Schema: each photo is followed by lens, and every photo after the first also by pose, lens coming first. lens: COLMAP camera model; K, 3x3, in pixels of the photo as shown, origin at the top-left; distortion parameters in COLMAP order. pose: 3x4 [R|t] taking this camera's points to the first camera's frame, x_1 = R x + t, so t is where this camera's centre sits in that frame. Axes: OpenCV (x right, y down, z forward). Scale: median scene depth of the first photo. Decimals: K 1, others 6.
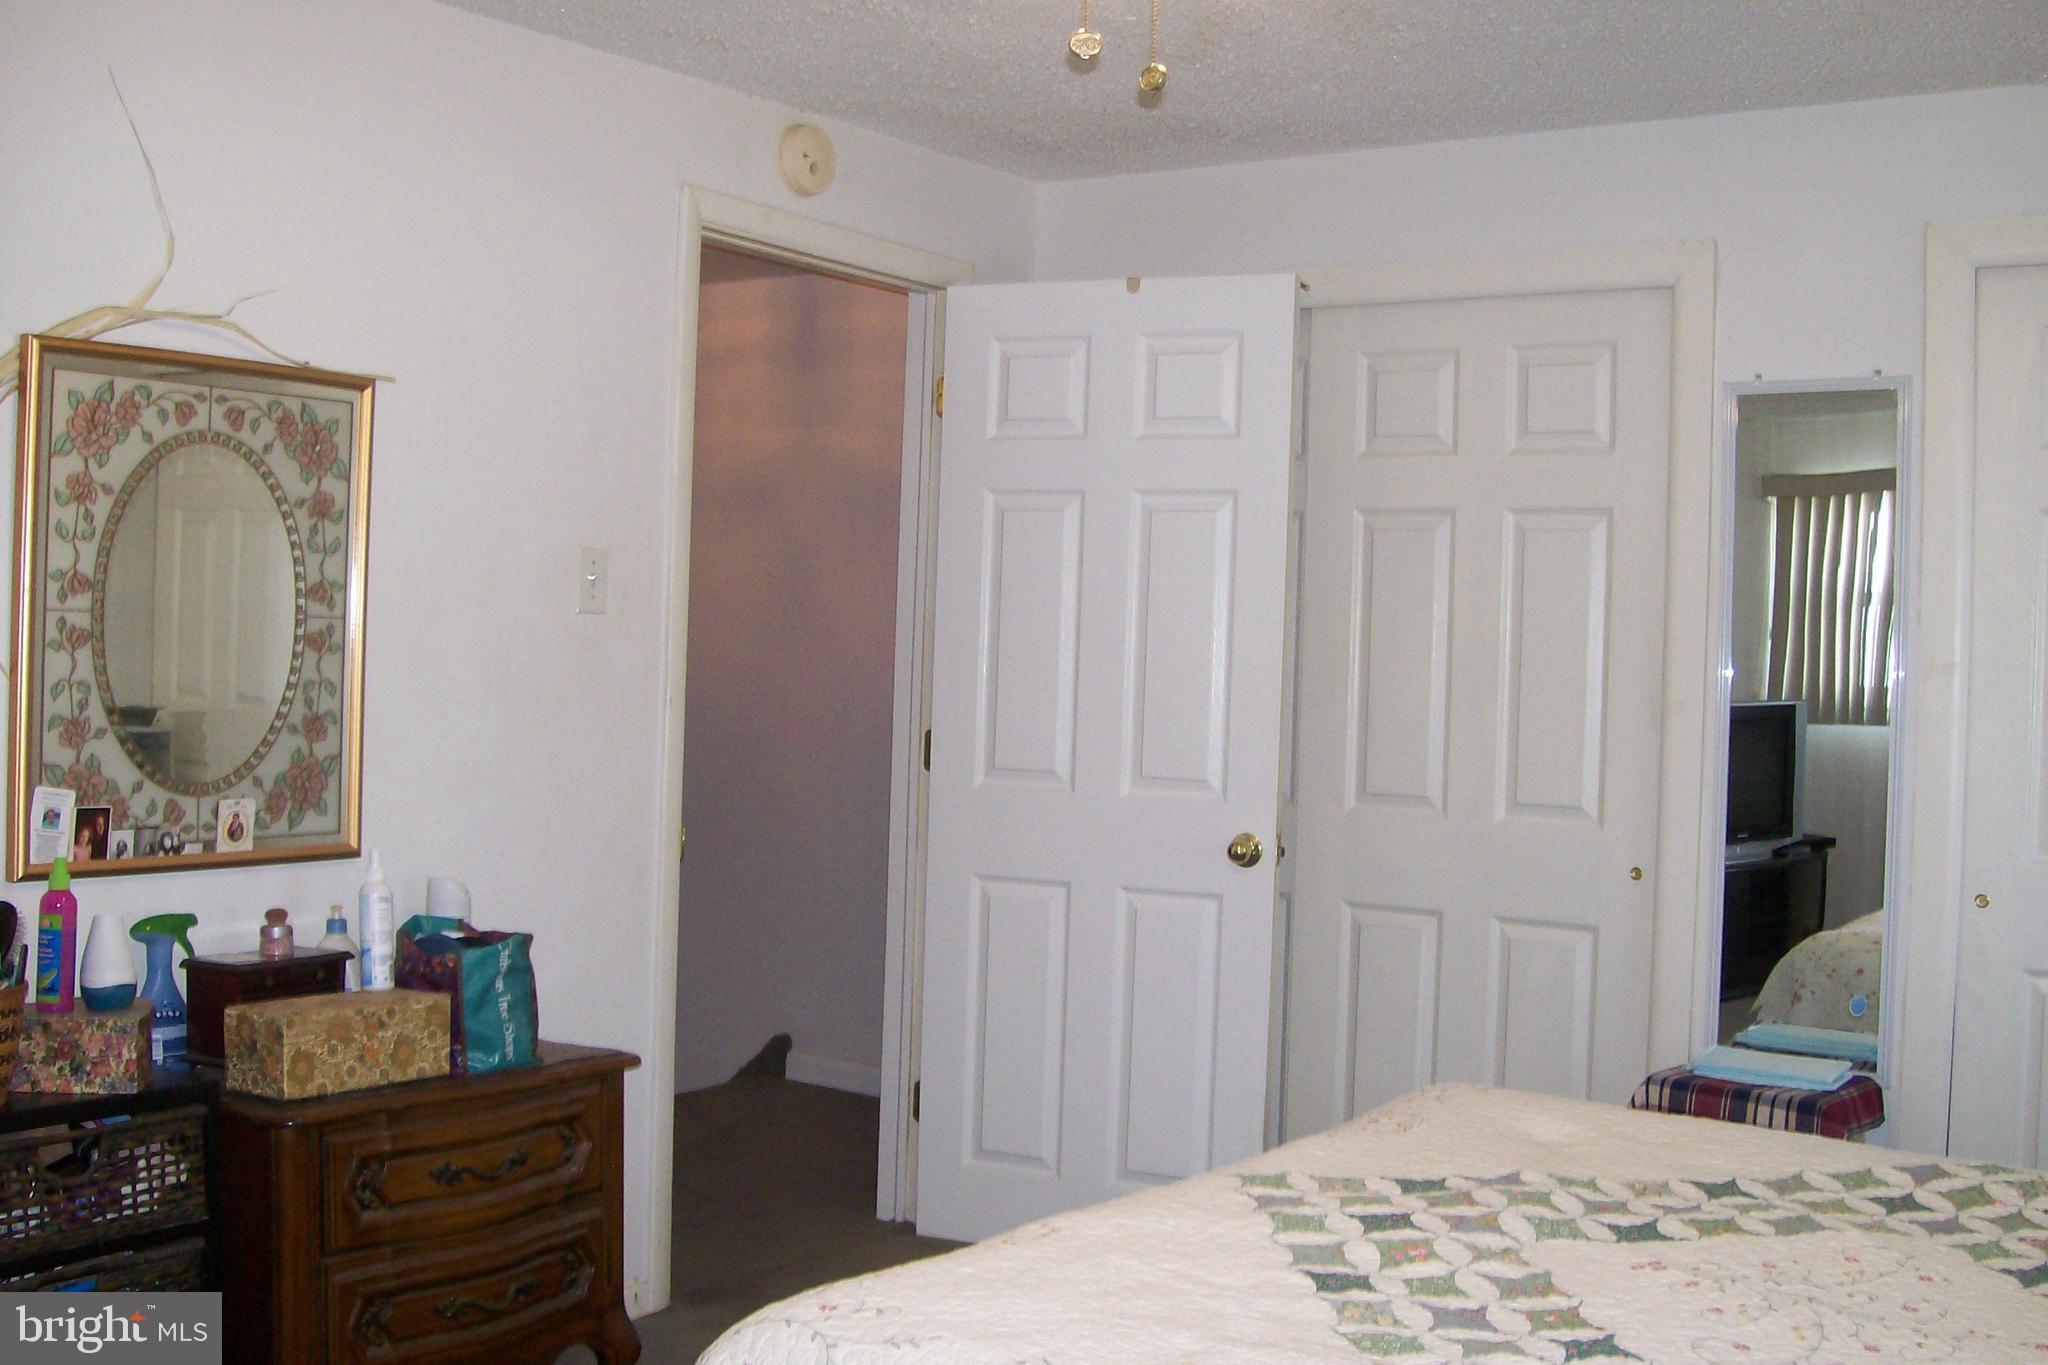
lens RADIAL K [[2213.3, 0, 1029.9], [0, 2213.3, 659.7], [0, 0, 1]] dist [-0.172001, 0.110879]
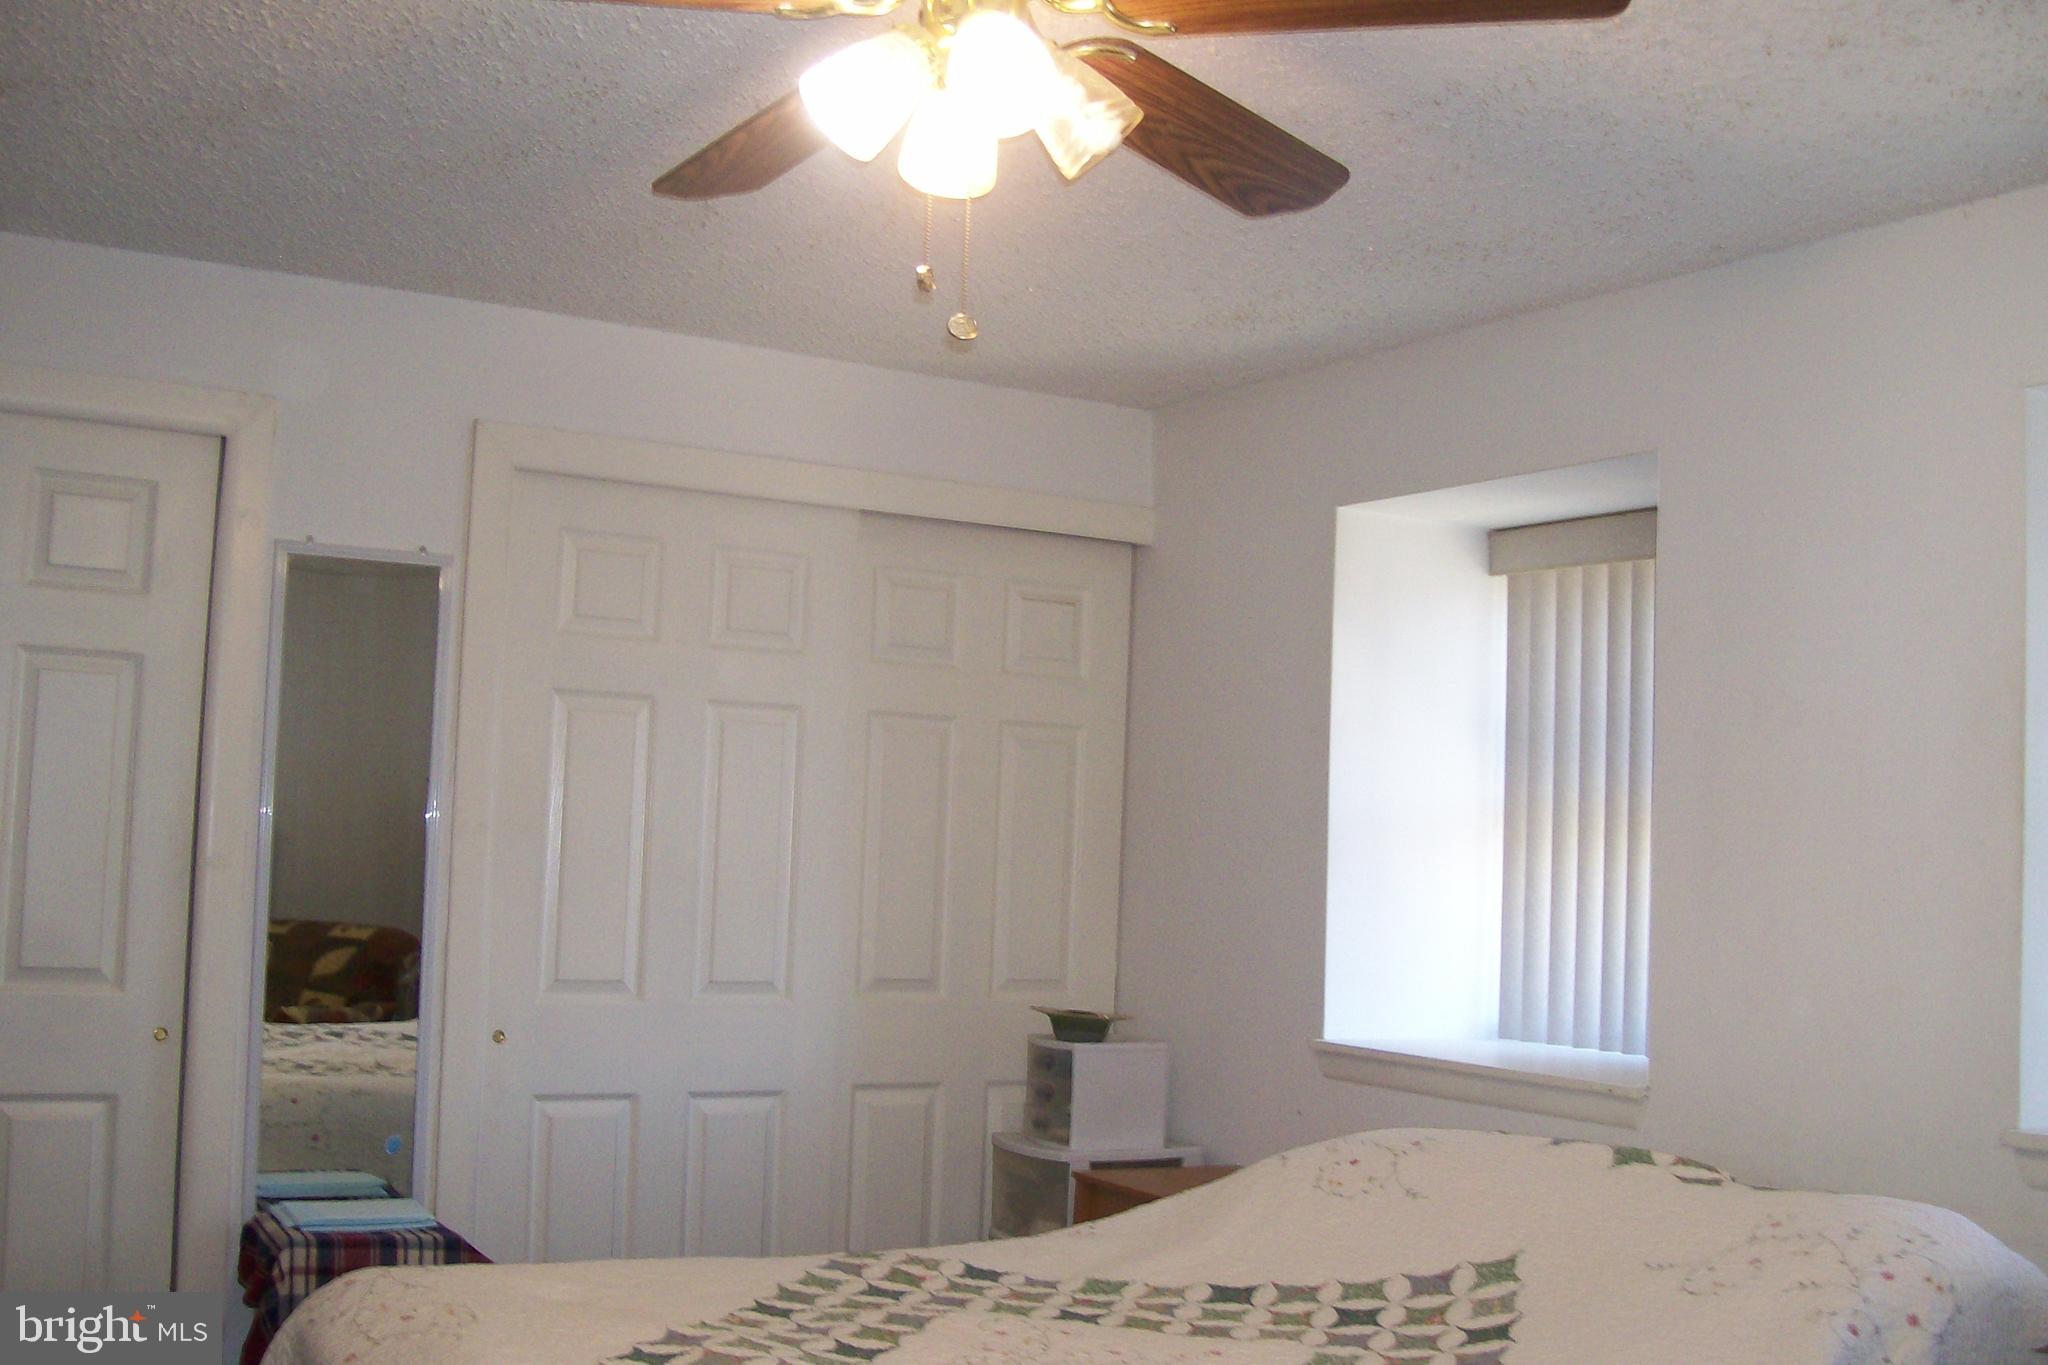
lens RADIAL K [[2213.3, 0, 1029.9], [0, 2213.3, 659.7], [0, 0, 1]] dist [-0.172001, 0.110879]
pose [[0.423400, 0.059362, 0.903996, -0.454782], [-0.020998, 0.998226, -0.055715, -0.023978], [-0.905699, 0.004608, 0.423896, 0.263774]]
